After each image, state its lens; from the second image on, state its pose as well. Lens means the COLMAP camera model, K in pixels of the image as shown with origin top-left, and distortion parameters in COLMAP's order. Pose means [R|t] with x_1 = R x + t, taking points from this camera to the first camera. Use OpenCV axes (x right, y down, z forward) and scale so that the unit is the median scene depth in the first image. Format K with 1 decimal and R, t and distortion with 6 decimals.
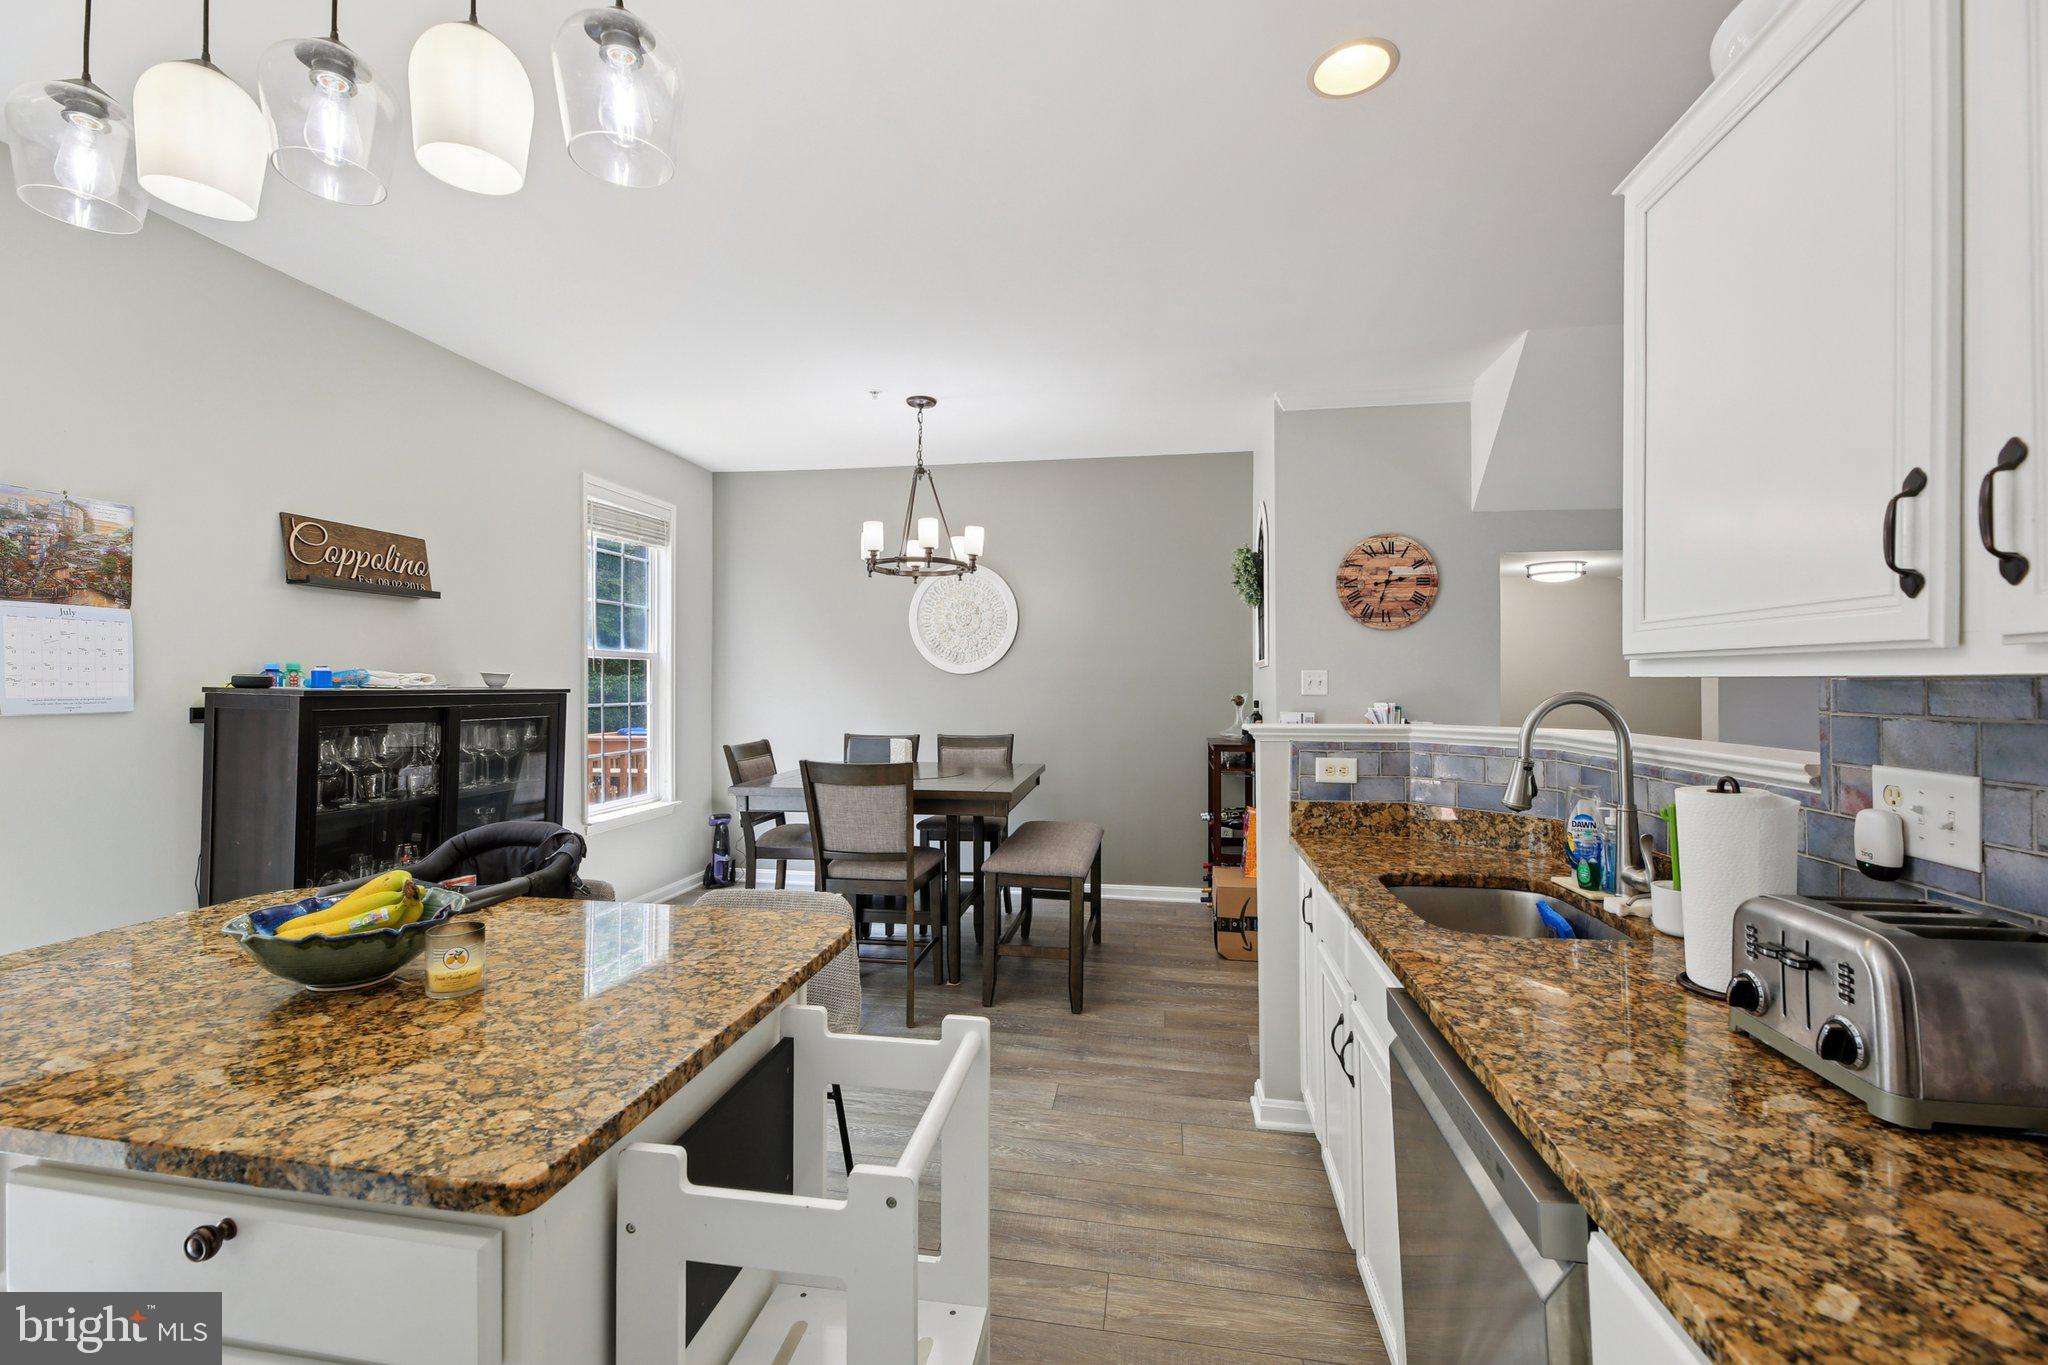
lens RADIAL K [[862.6, 0, 1001.5], [0, 862.6, 682.5], [0, 0, 1]] dist [-0.004630, -0.000810]
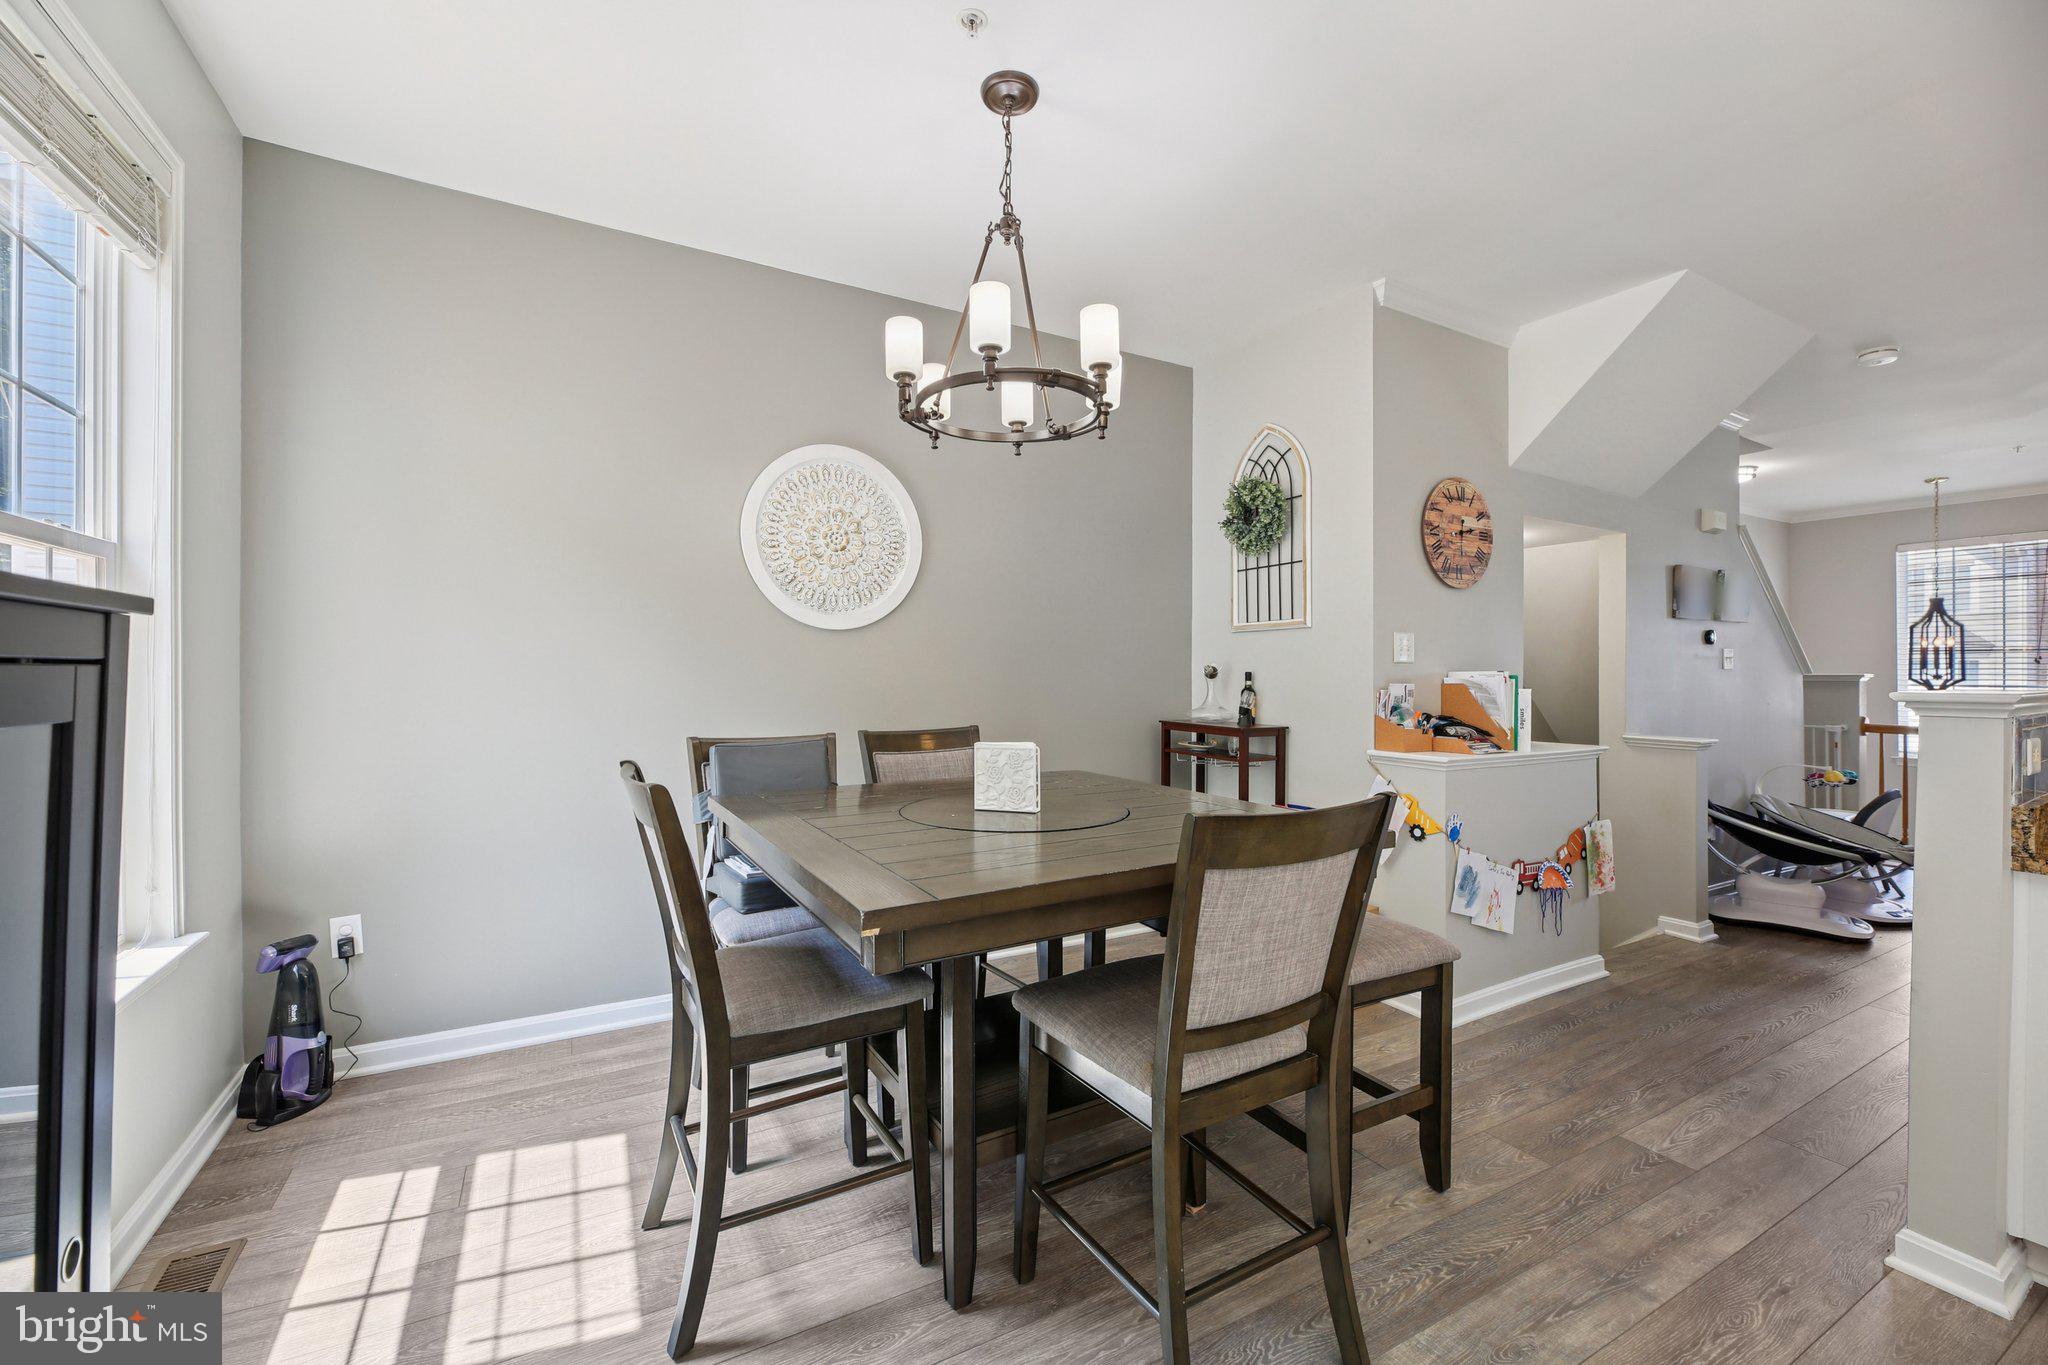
lens RADIAL K [[824.6, 0, 1015.1], [0, 824.6, 670.8], [0, 0, 1]] dist [-0.001394, -0.000247]
pose [[0.775104, 0.003020, 0.631827, -0.663925], [-0.005519, 0.999983, 0.001990, 0.036280], [-0.631810, -0.005030, 0.775107, 0.994518]]
